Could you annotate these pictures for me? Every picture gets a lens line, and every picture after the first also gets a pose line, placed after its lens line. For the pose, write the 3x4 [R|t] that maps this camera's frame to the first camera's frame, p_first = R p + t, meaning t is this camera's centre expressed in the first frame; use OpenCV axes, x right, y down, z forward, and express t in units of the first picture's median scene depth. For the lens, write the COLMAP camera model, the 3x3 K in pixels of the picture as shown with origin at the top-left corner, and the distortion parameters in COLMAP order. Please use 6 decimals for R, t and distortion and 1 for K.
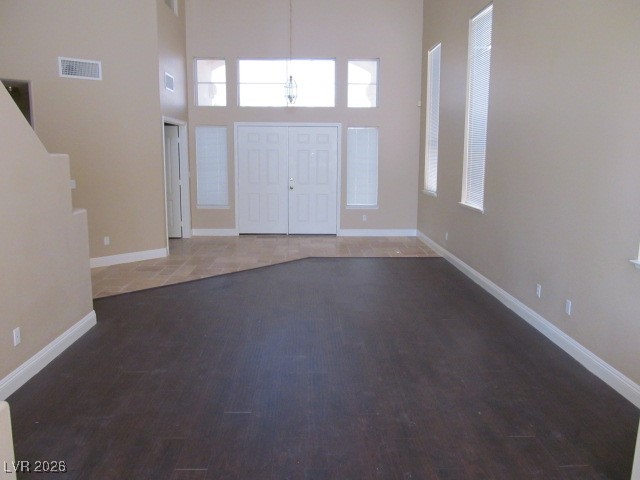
lens RADIAL K [[533.7, 0, 320.0], [0, 533.7, 240.0], [0, 0, 1]] dist [-0.056283, -0.003638]
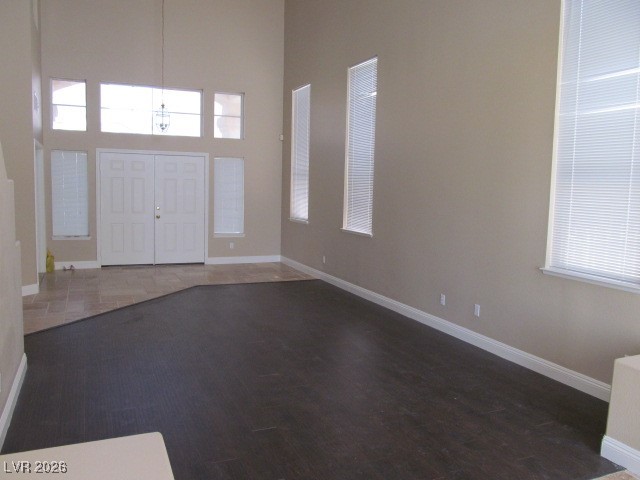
lens RADIAL K [[533.7, 0, 320.0], [0, 533.7, 240.0], [0, 0, 1]] dist [-0.056283, -0.003638]
pose [[0.925568, -0.022702, 0.377901, -0.150648], [0.043047, 0.998038, -0.045475, 0.001624], [-0.376127, 0.058358, 0.924728, -0.010726]]
